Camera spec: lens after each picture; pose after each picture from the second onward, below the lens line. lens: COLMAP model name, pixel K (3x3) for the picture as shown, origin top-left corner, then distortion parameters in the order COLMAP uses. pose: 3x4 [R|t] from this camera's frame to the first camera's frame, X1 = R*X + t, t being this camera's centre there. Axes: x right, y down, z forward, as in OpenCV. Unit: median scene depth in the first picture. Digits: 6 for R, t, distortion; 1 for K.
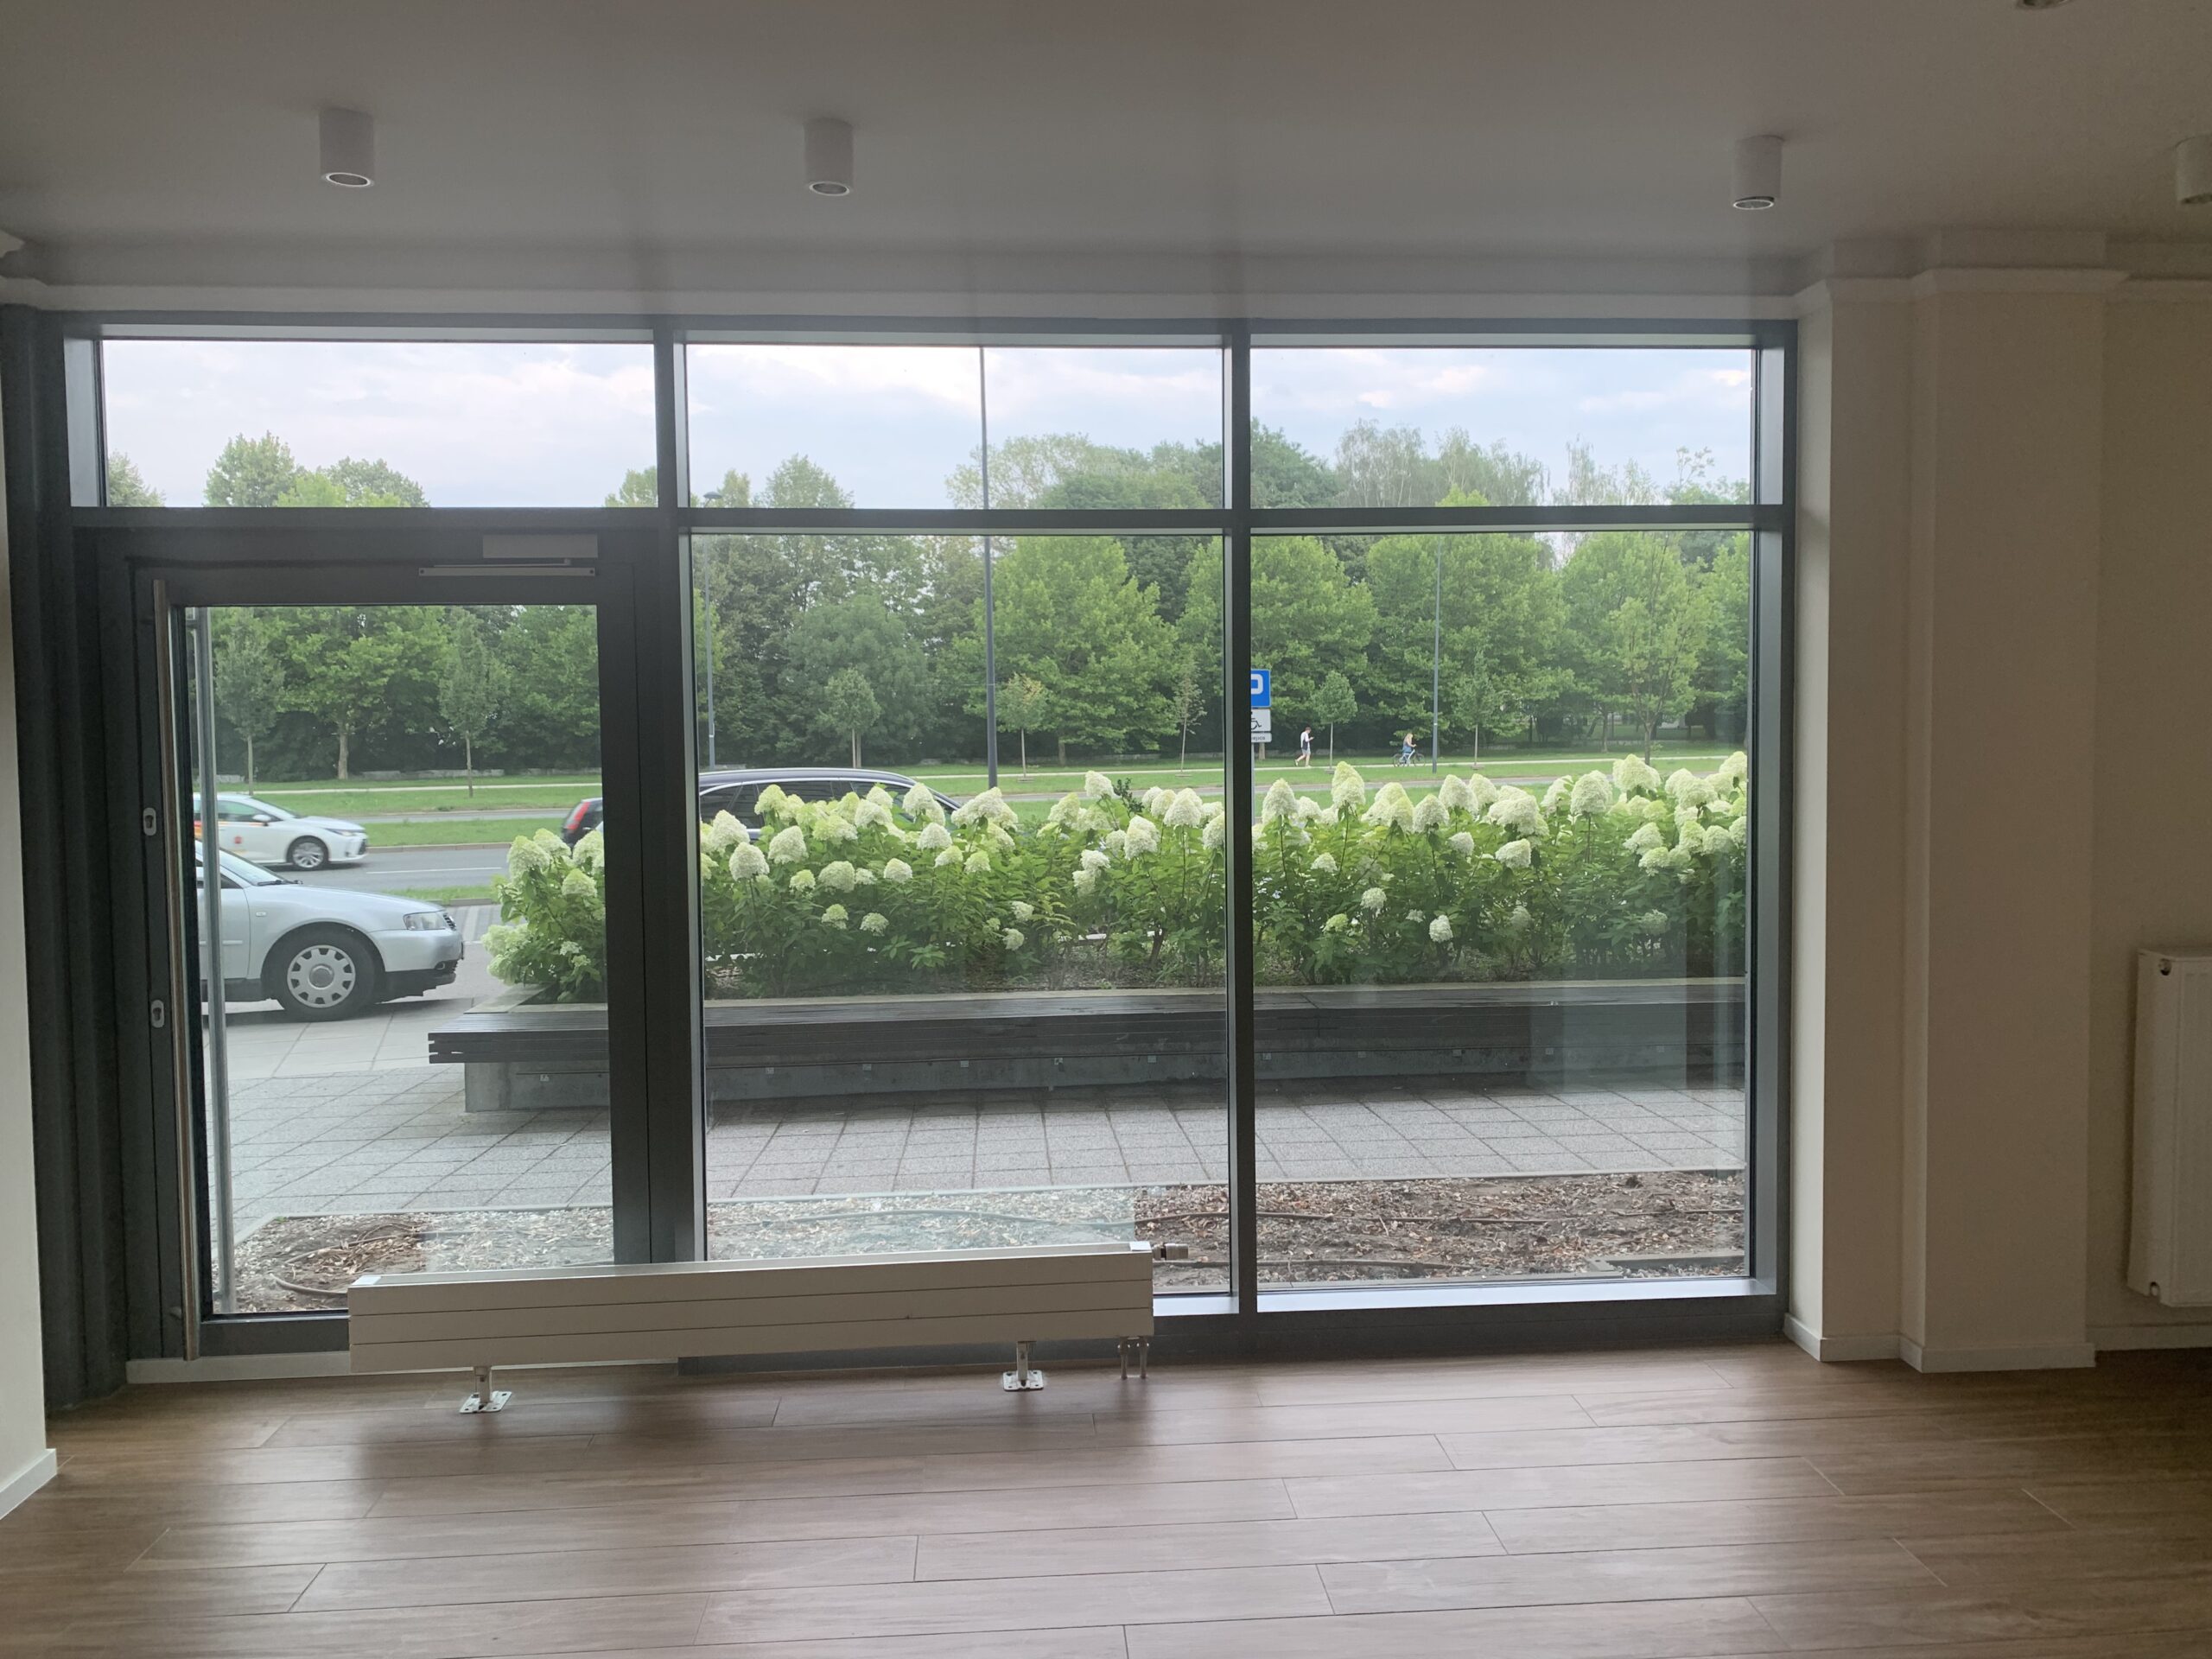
lens RADIAL K [[1690.1, 0, 1128.0], [0, 1690.1, 807.3], [0, 0, 1]] dist [0.039408, -0.045353]
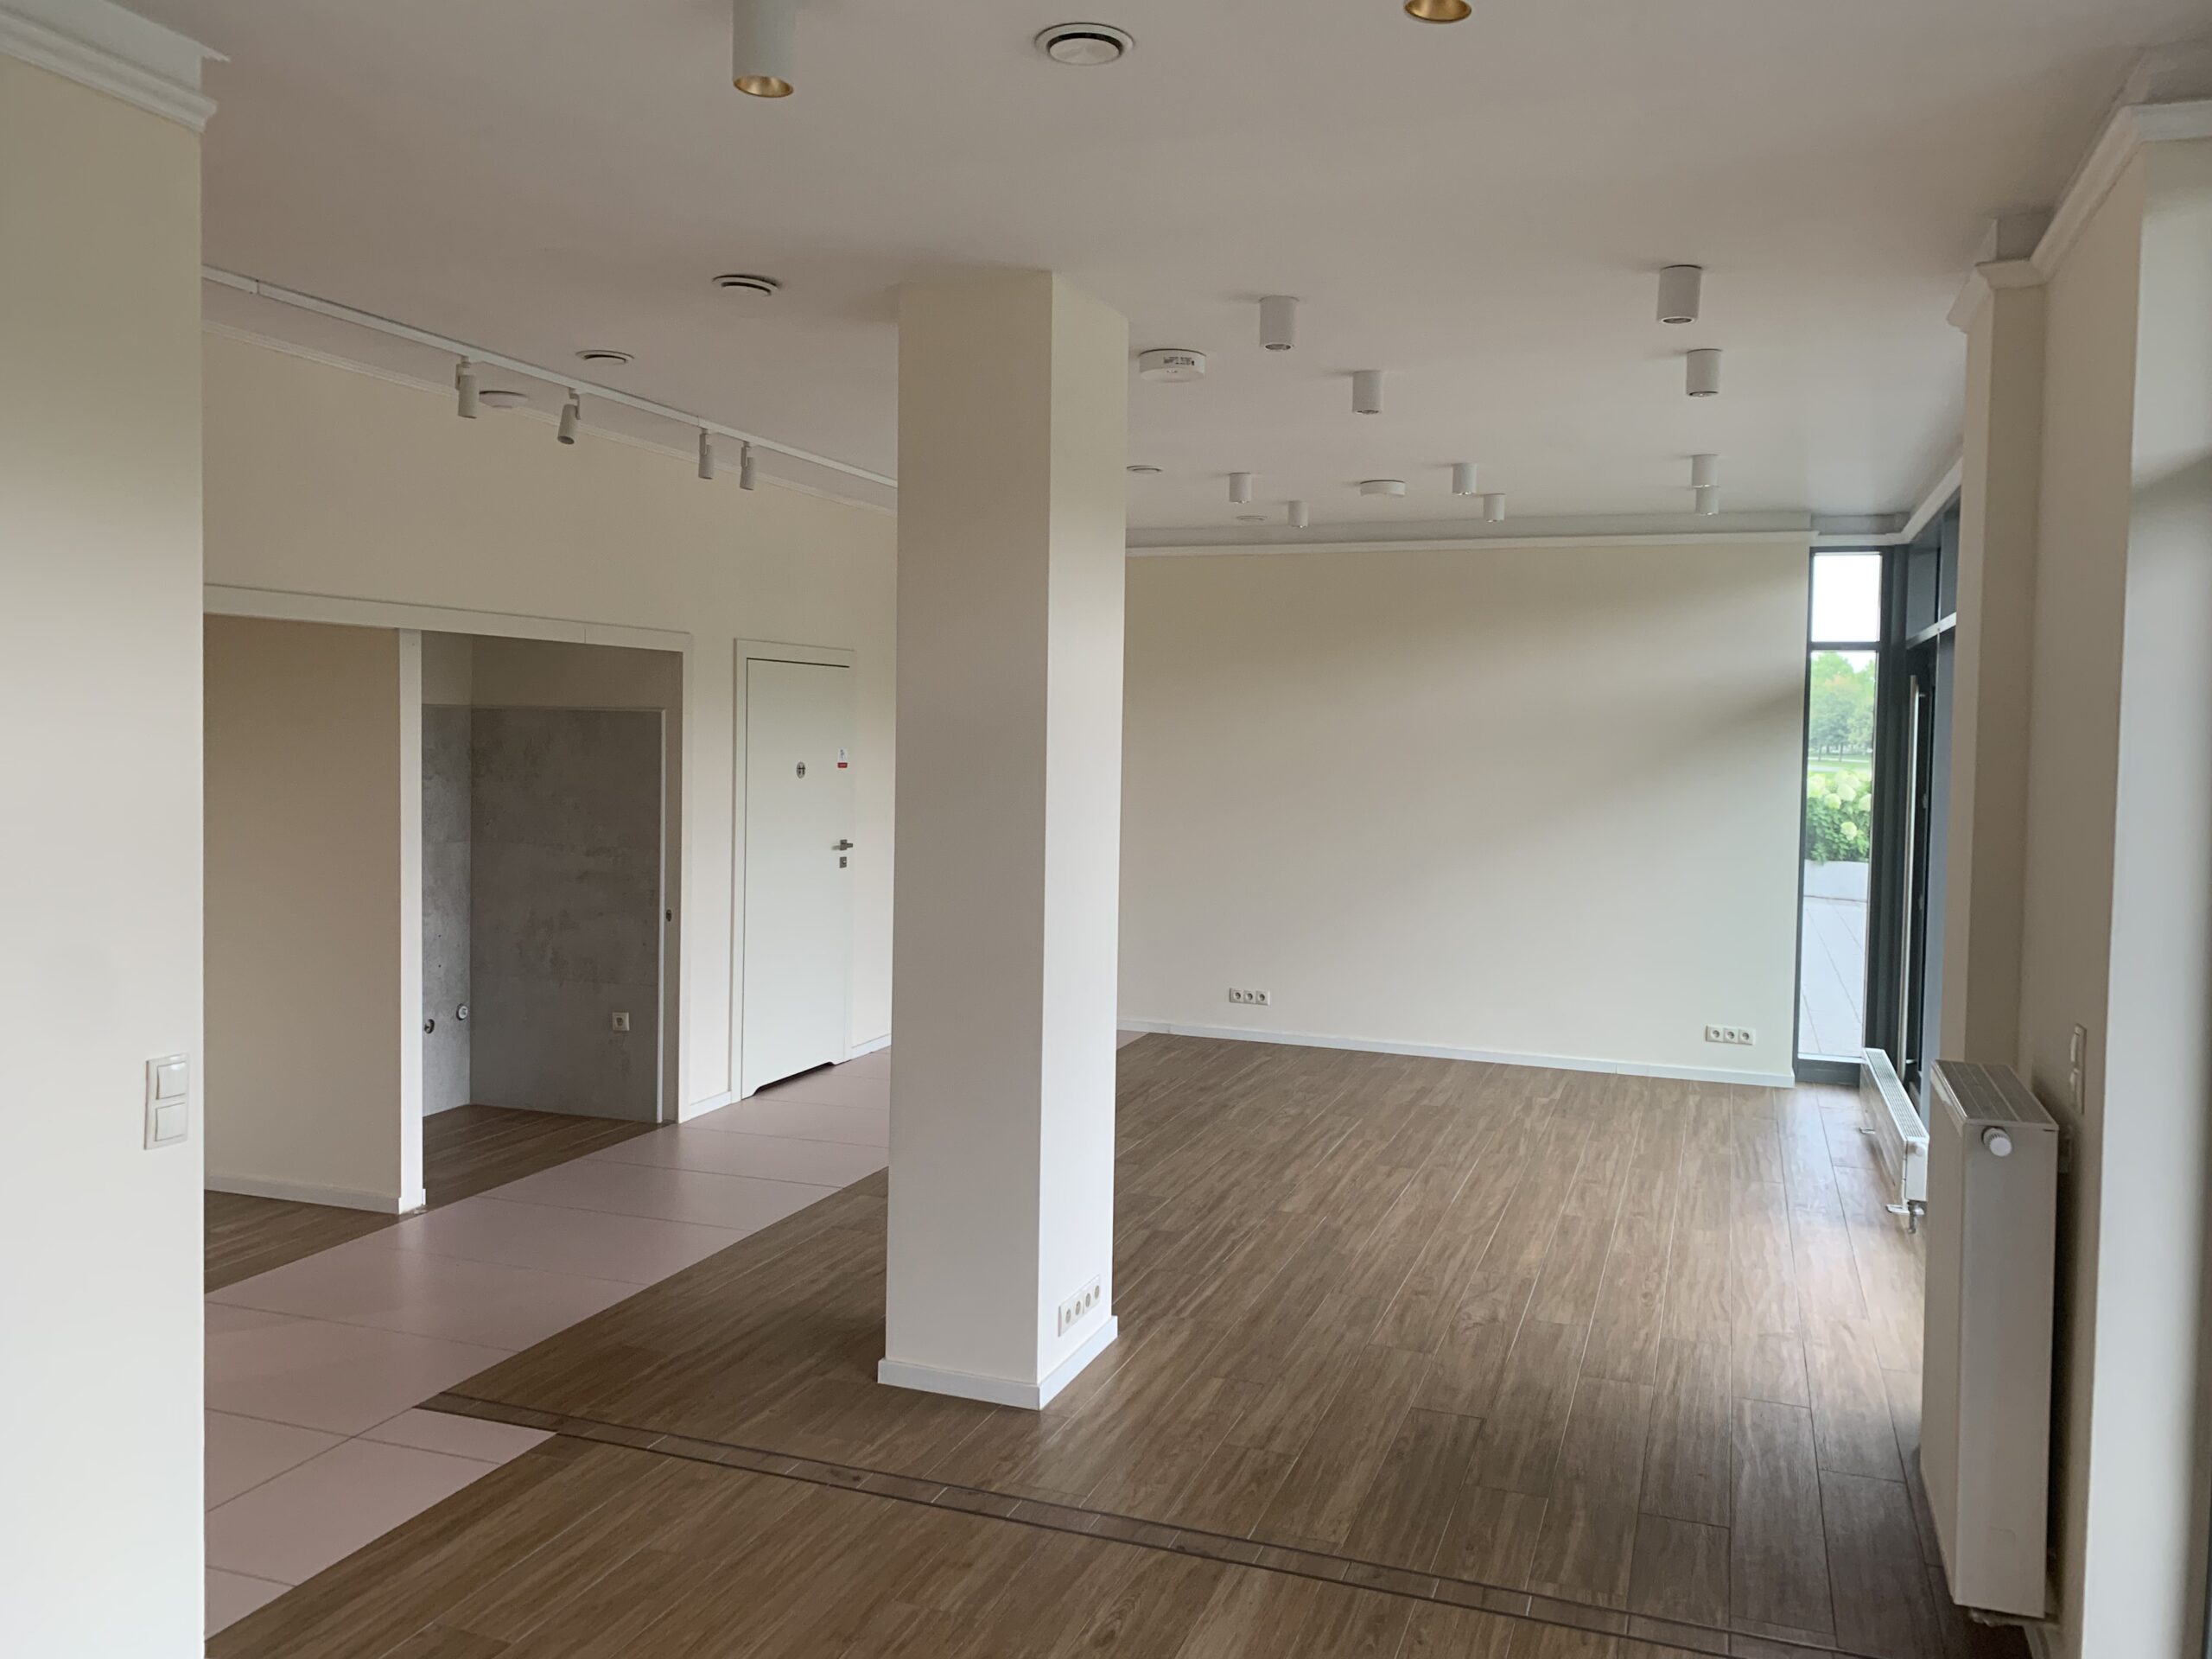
lens RADIAL K [[1690.1, 0, 1131.9], [0, 1690.1, 781.7], [0, 0, 1]] dist [0.039408, -0.045353]
pose [[-0.399972, 0.032987, -0.915934, 1.339048], [-0.059784, 0.996285, 0.061987, -0.068564], [0.914575, 0.079551, -0.396514, 0.829529]]
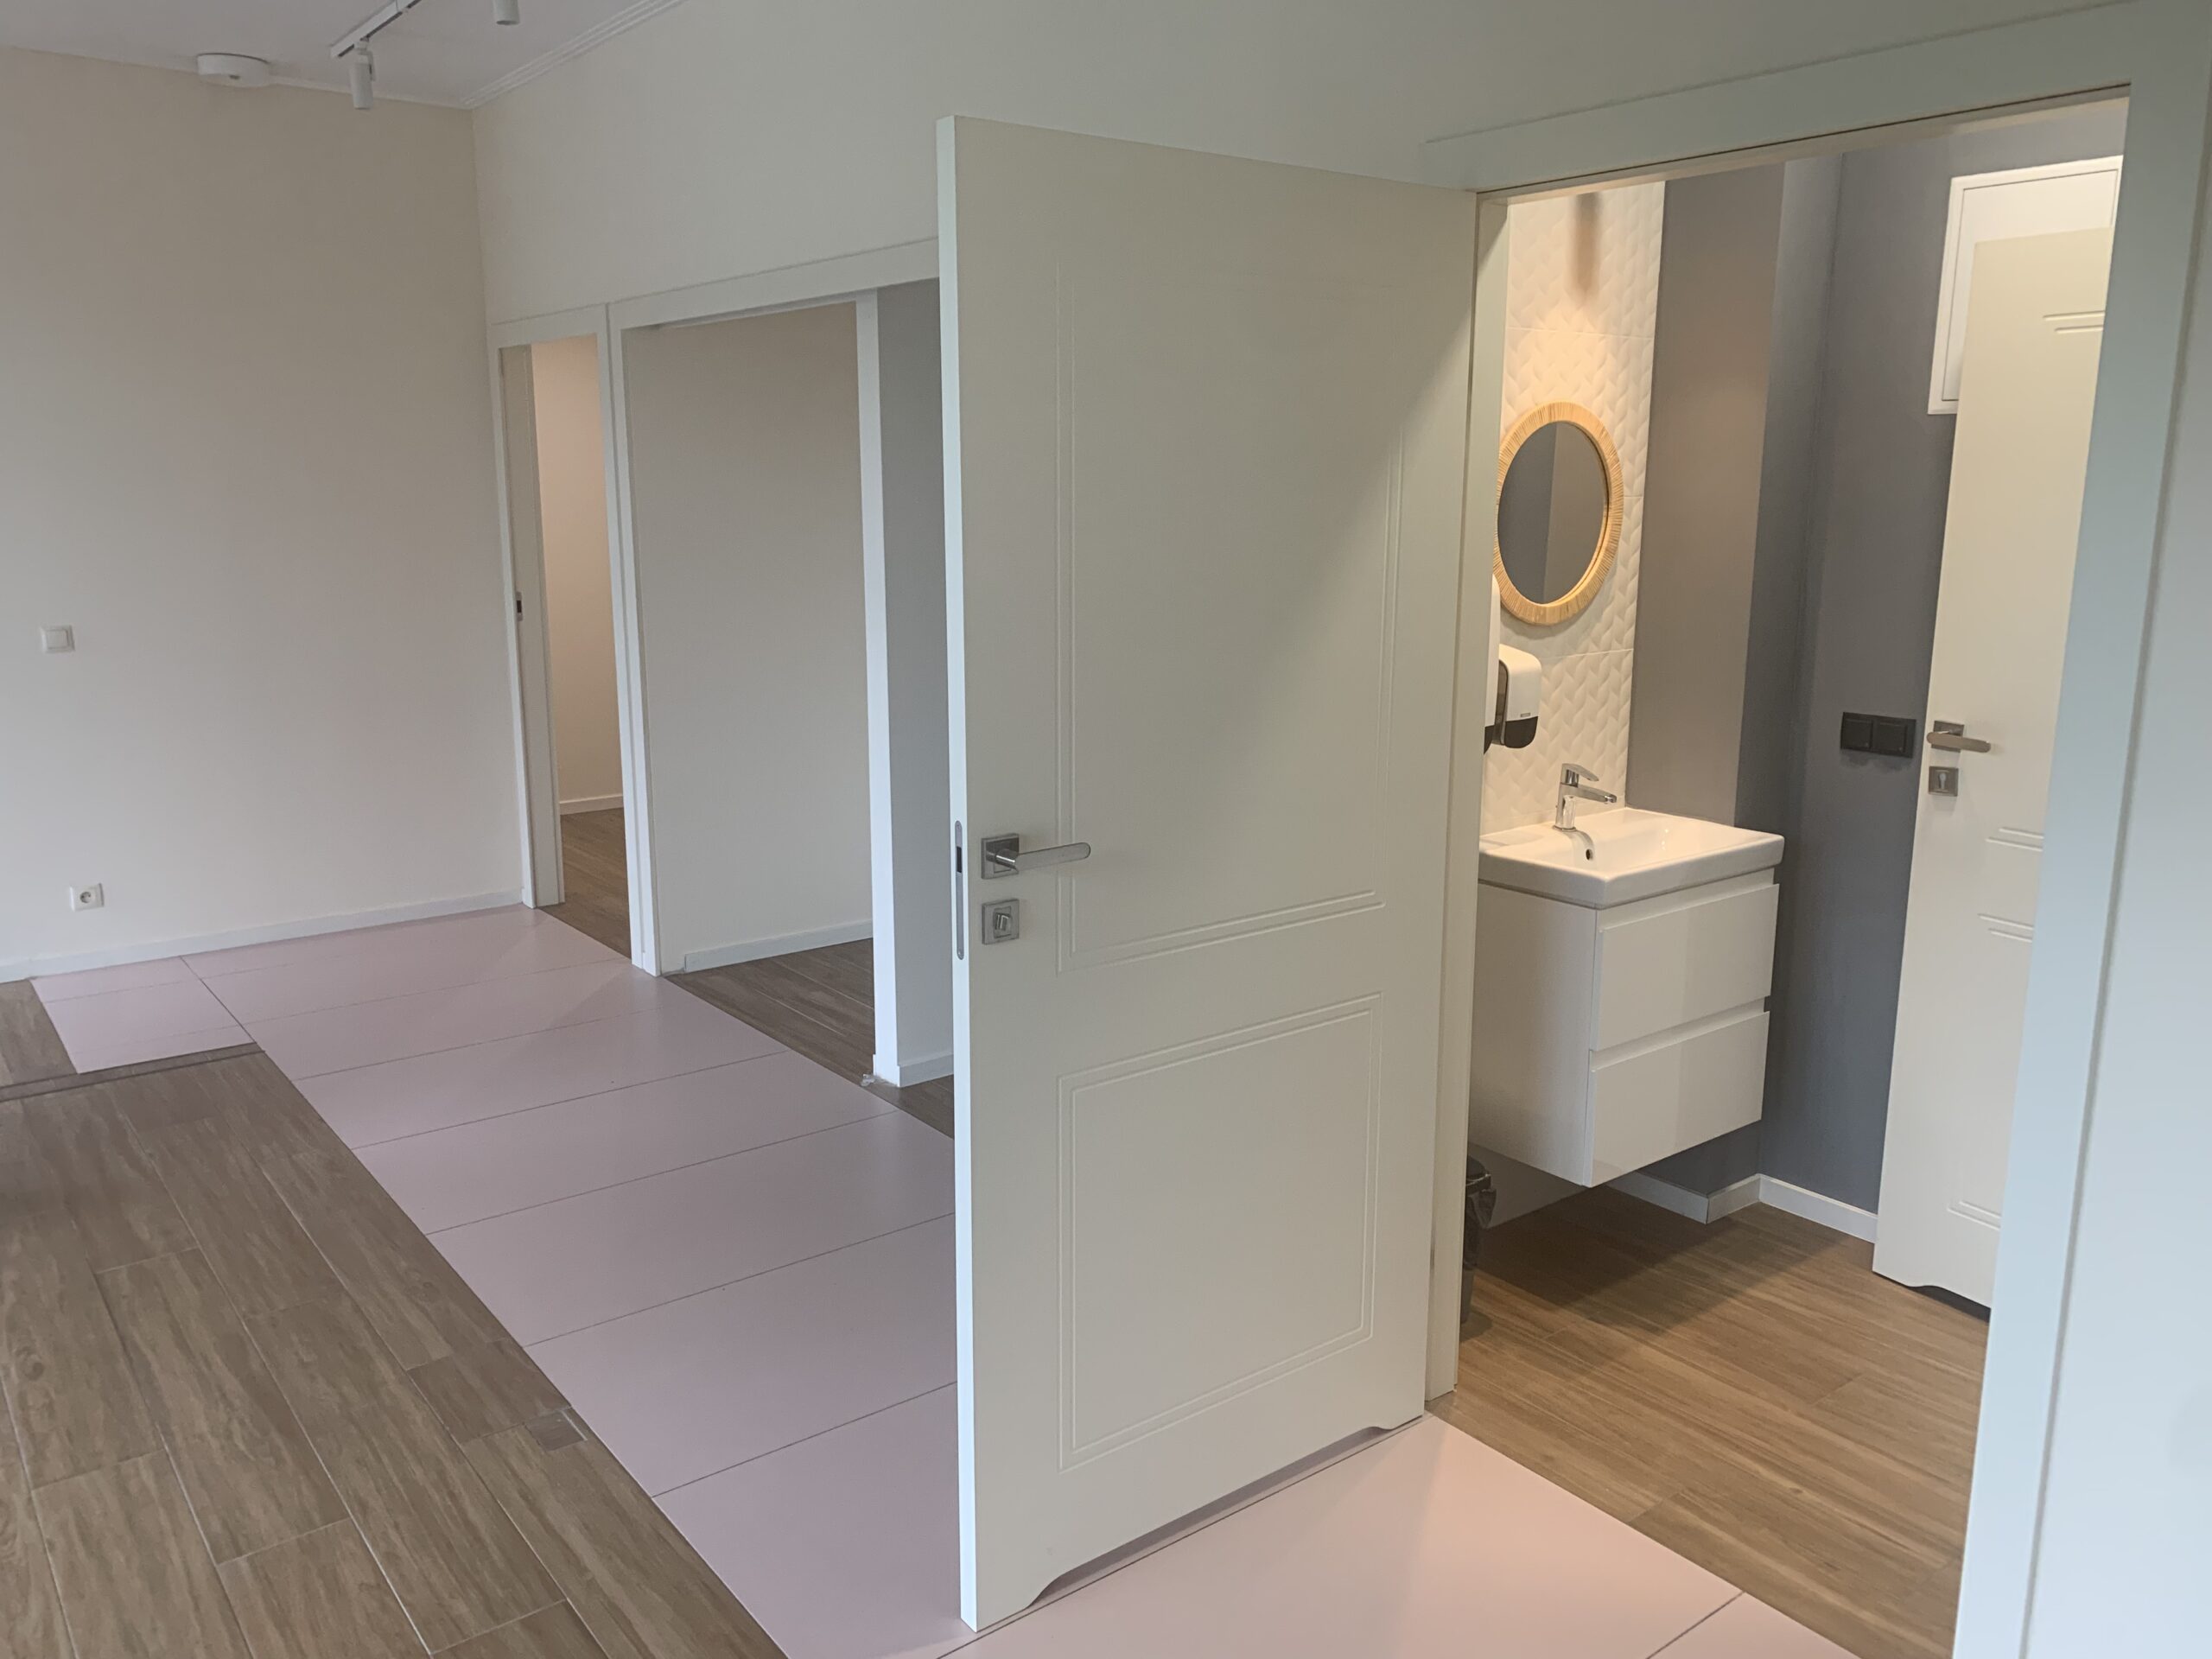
lens RADIAL K [[1690.1, 0, 1095.4], [0, 1690.1, 814.6], [0, 0, 1]] dist [0.039408, -0.045353]
pose [[-0.553883, -0.156493, 0.817755, -0.353108], [0.046878, 0.974757, 0.218289, 0.001065], [-0.831274, 0.159241, -0.532566, 0.278732]]
